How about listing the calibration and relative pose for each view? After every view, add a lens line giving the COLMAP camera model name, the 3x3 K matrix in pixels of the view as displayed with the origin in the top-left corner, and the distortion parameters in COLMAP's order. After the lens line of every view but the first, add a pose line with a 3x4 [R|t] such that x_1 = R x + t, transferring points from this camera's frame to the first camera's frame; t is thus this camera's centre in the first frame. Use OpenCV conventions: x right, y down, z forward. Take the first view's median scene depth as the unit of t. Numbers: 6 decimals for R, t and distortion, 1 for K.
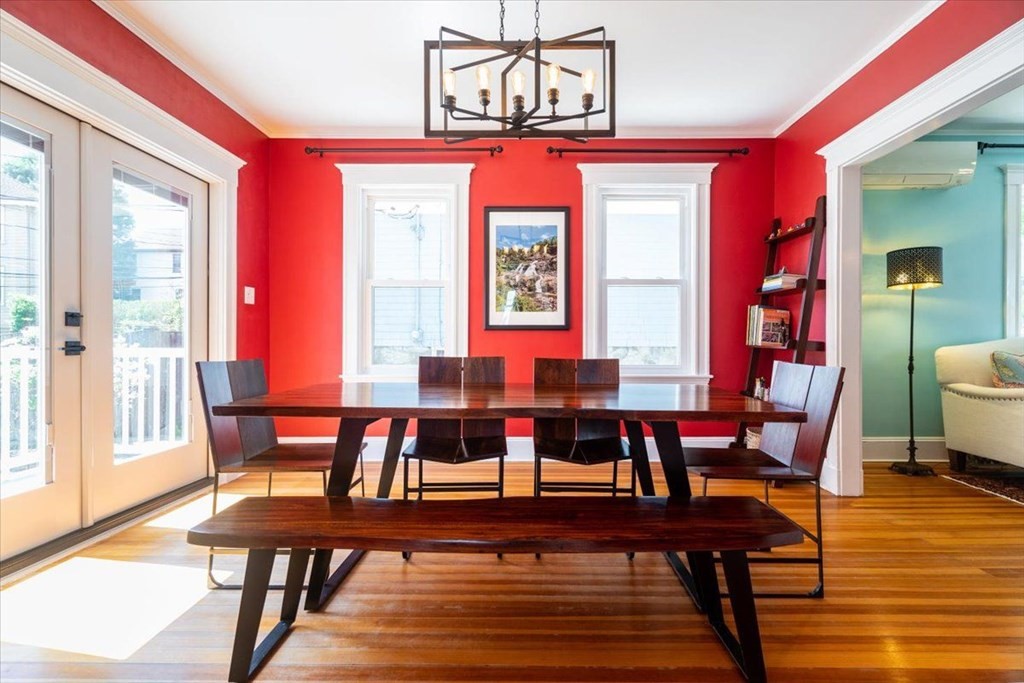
lens RADIAL K [[540.4, 0, 512.0], [0, 540.4, 341.5], [0, 0, 1]] dist [0.001945, 0.000427]
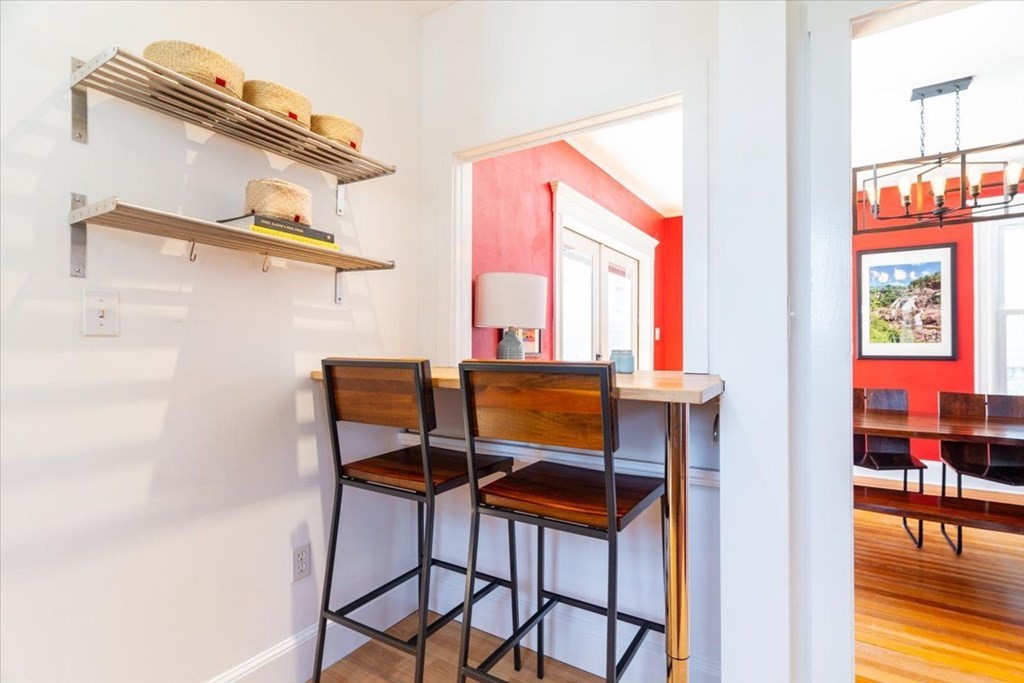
lens RADIAL K [[495.9, 0, 511.8], [0, 495.9, 347.7], [0, 0, 1]] dist [0.004202, 0.000402]
pose [[0.844285, -0.001297, -0.535892, -0.104412], [-0.005003, 0.999934, -0.010303, -0.031586], [0.535871, 0.011380, 0.844223, -0.272516]]
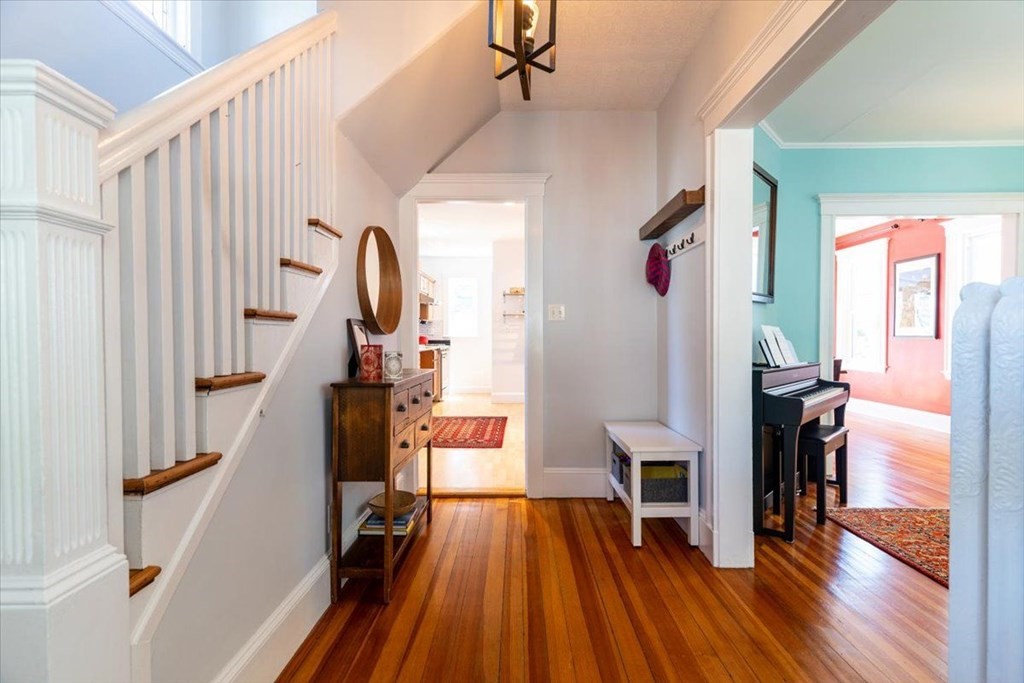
lens RADIAL K [[495.9, 0, 511.8], [0, 495.9, 347.7], [0, 0, 1]] dist [0.004202, 0.000402]
pose [[-0.010151, 0.020656, -0.999735, 1.450168], [-0.007062, 0.999760, 0.020728, -0.017768], [0.999924, 0.007271, -0.010002, -0.118597]]
